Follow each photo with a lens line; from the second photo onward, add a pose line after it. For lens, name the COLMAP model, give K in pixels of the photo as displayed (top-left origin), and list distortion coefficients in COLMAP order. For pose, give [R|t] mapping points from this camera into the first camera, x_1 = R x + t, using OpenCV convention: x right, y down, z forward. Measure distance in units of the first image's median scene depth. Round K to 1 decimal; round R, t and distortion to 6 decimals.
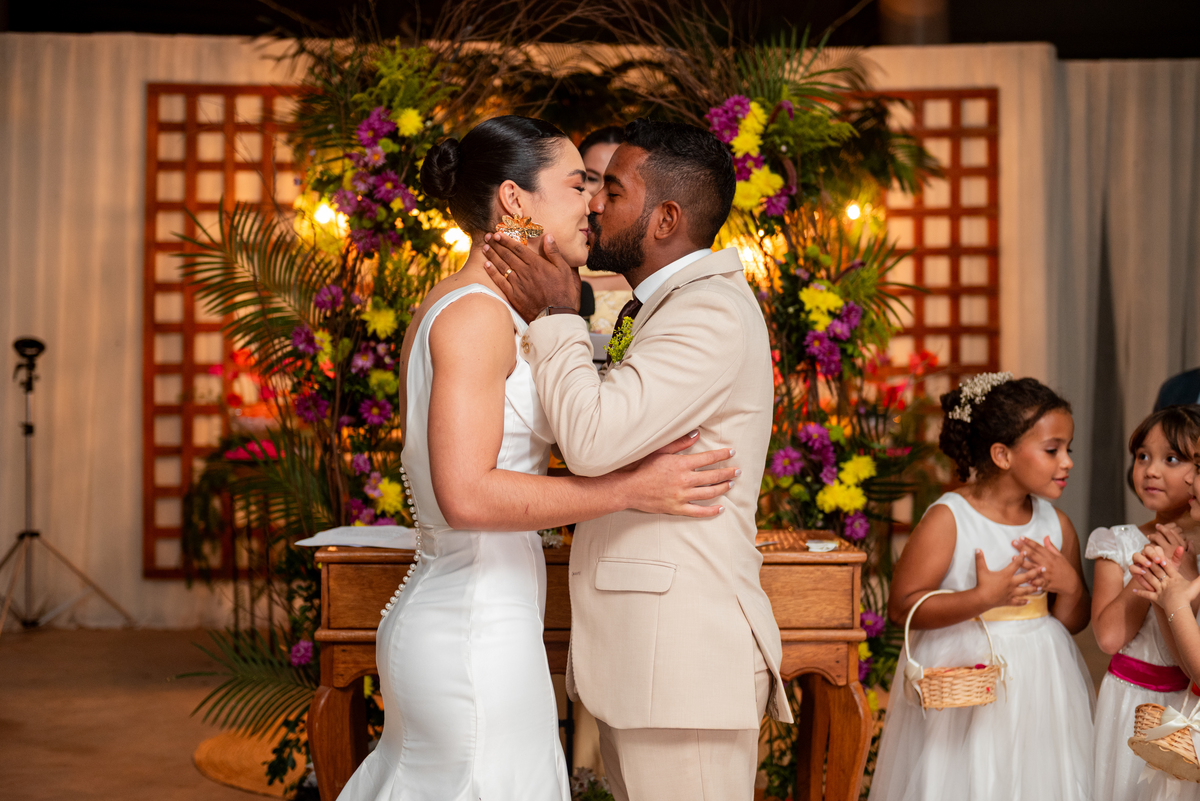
lens RADIAL K [[1932.0, 0, 598.1], [0, 1932.0, 402.2], [0, 0, 1]] dist [0.011084, 0.000000]
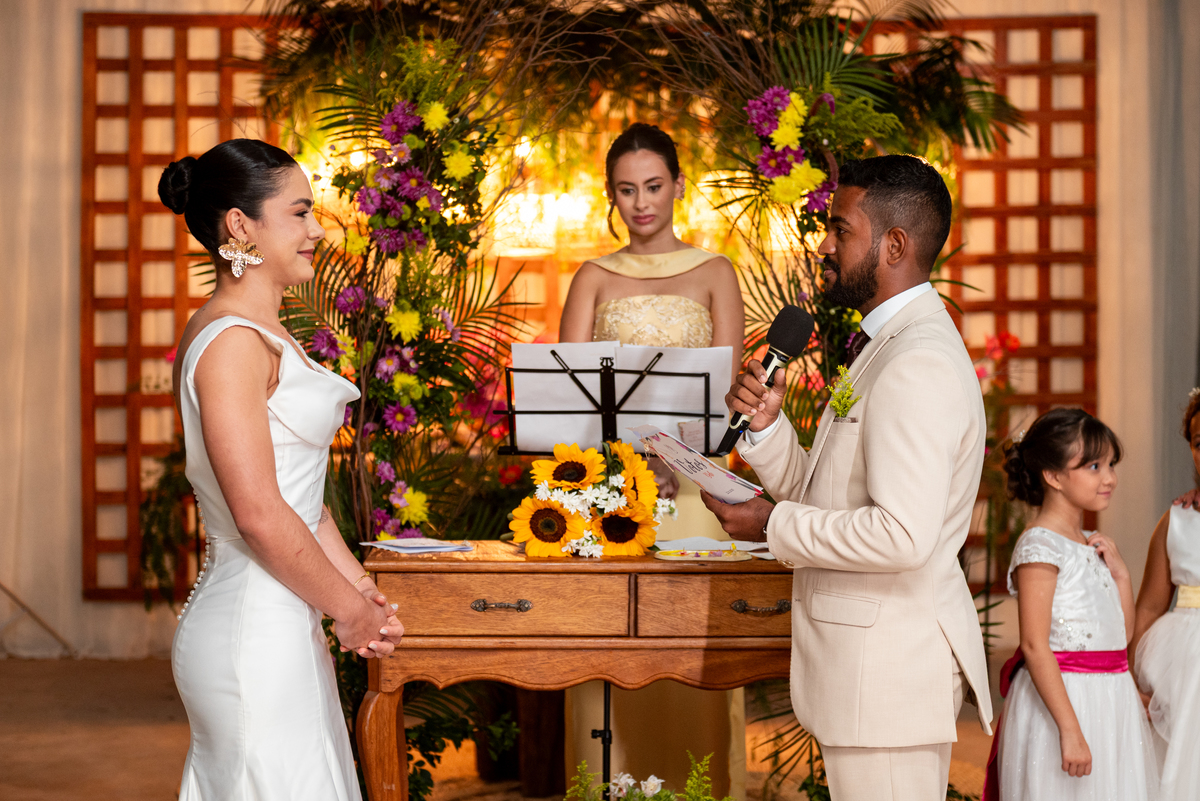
lens RADIAL K [[2347.5, 0, 601.2], [0, 2347.5, 396.9], [0, 0, 1]] dist [0.006054, 0.000000]
pose [[0.999979, -0.000250, -0.006409, -0.007264], [0.000273, 0.999993, 0.003634, -0.009262], [0.006408, -0.003636, 0.999973, -0.158787]]
